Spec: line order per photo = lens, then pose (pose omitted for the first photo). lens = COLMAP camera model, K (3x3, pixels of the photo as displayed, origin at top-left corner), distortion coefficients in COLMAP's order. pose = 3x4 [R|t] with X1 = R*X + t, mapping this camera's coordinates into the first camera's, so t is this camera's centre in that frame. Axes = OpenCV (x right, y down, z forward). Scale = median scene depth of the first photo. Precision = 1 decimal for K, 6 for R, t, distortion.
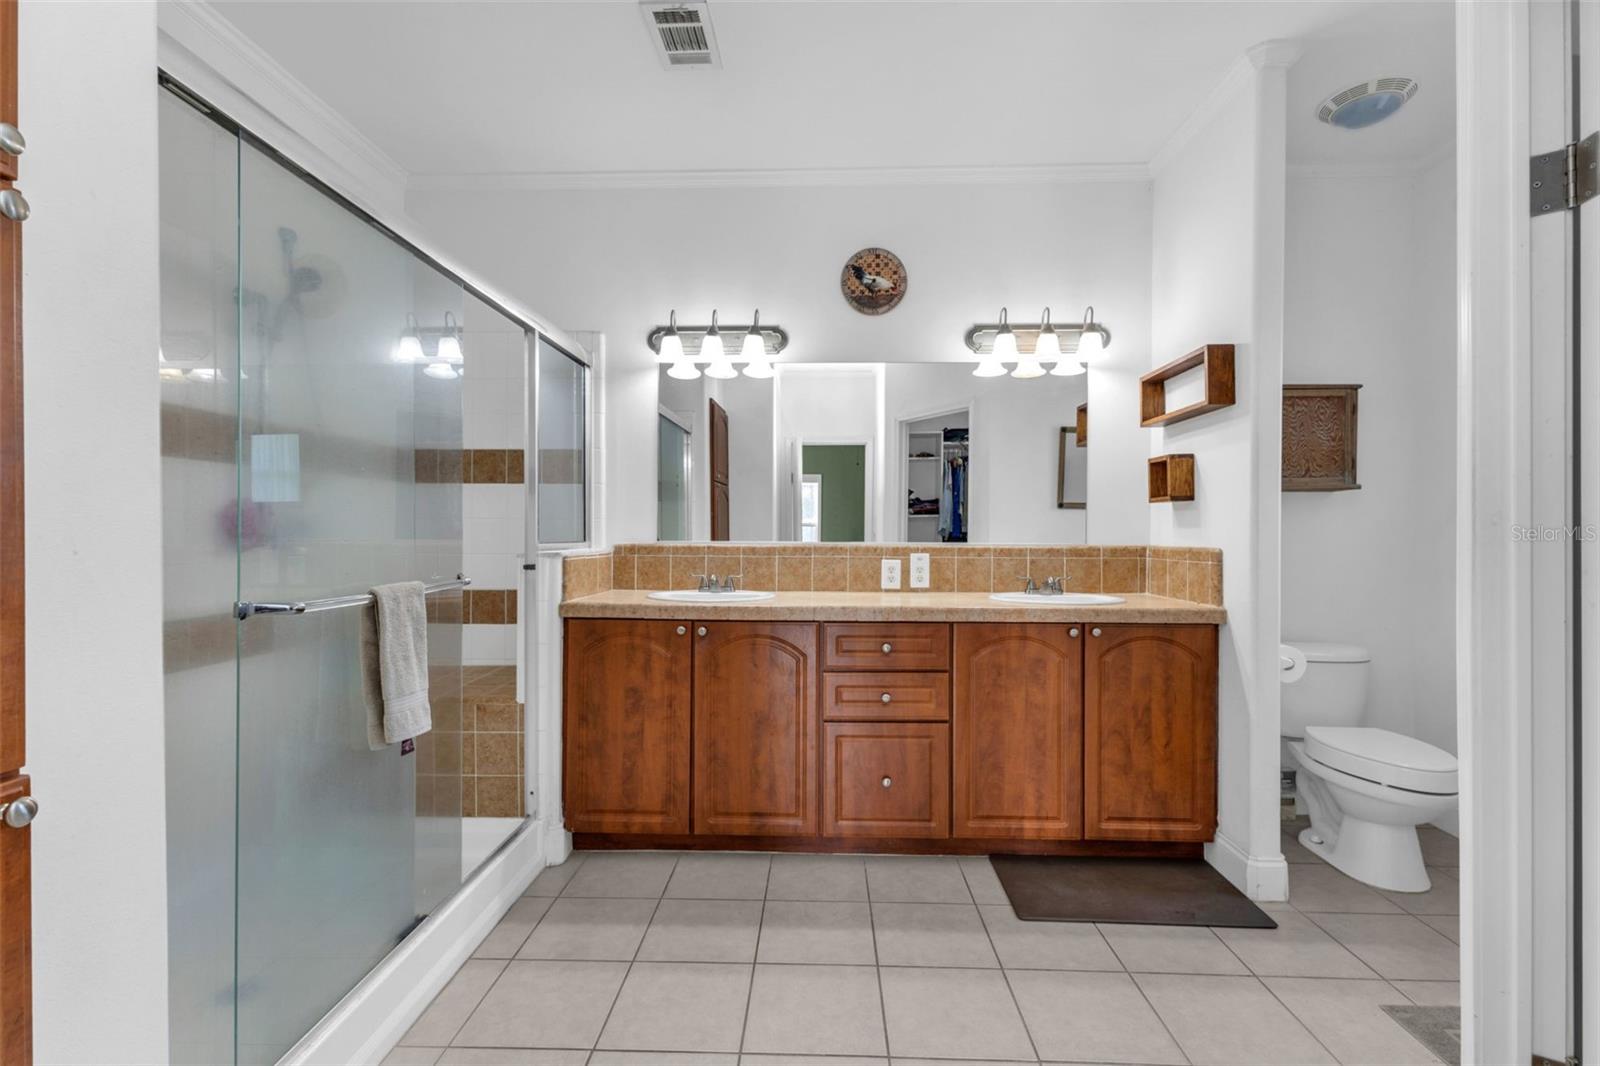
lens RADIAL K [[718.0, 0, 802.5], [0, 718.0, 527.7], [0, 0, 1]] dist [0.006103, -0.001744]
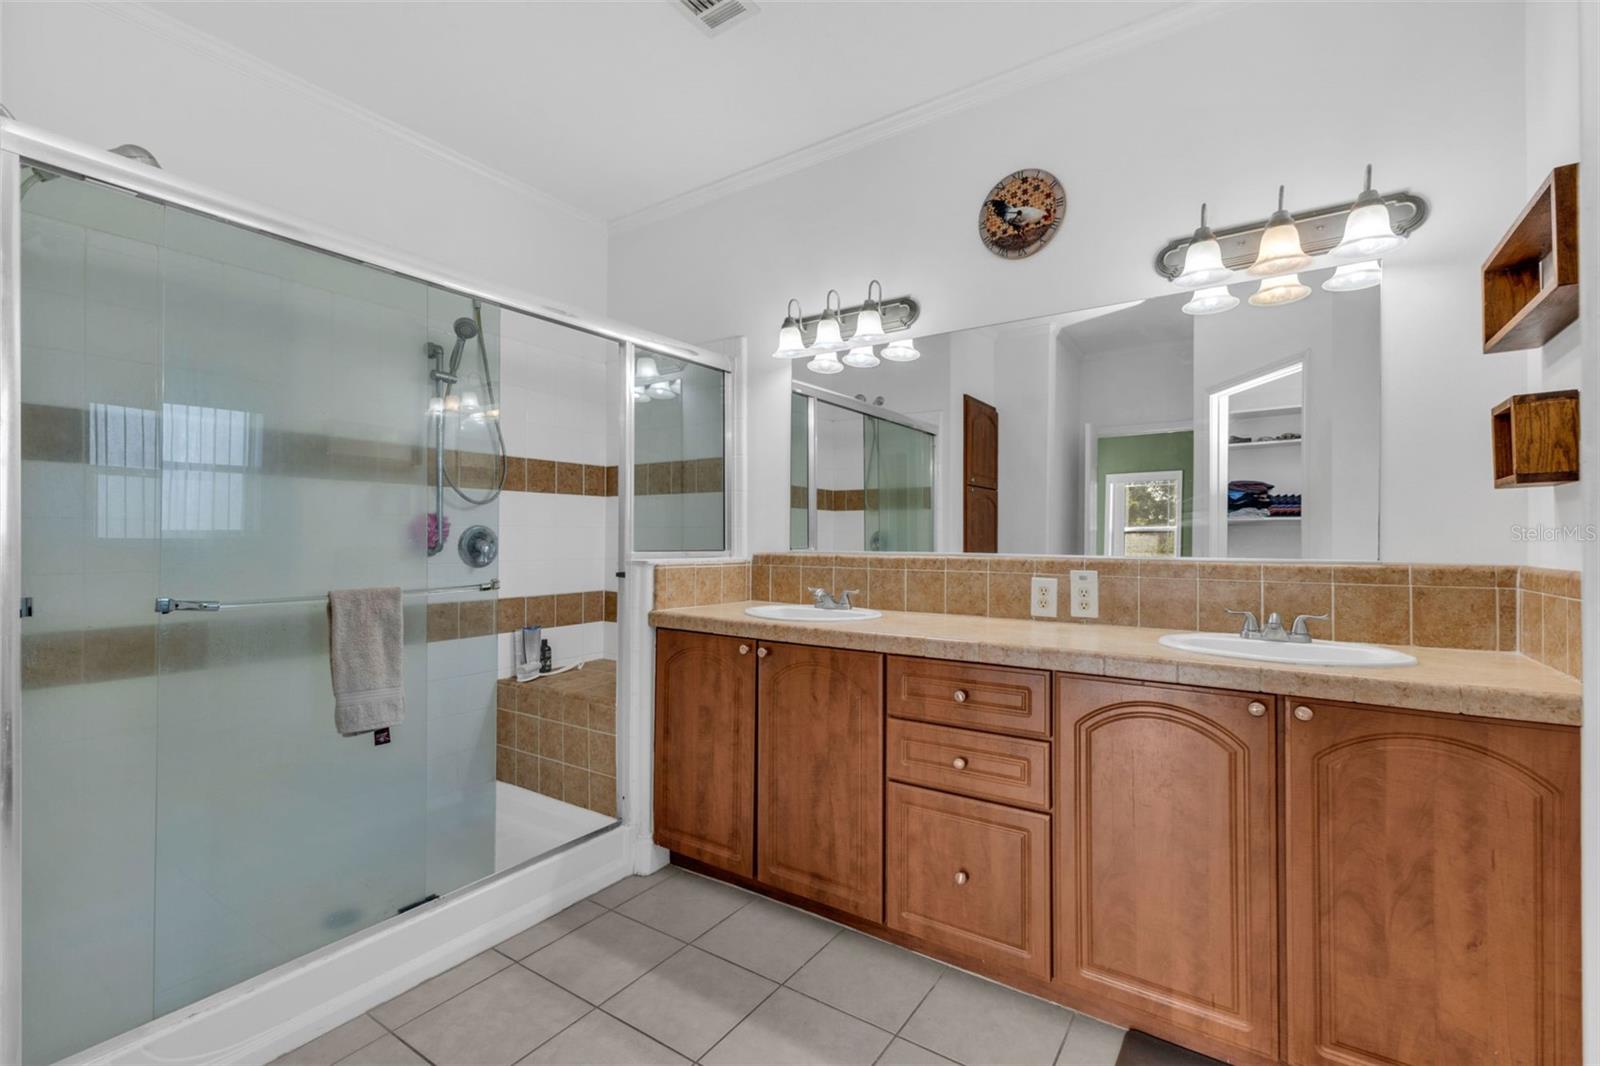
lens RADIAL K [[702.5, 0, 796.4], [0, 702.5, 530.4], [0, 0, 1]] dist [0.003323, -0.000660]
pose [[0.843080, -0.006599, -0.537747, 0.342082], [0.001582, 0.999951, -0.009791, 0.002132], [0.537785, 0.007404, 0.843049, 0.275220]]
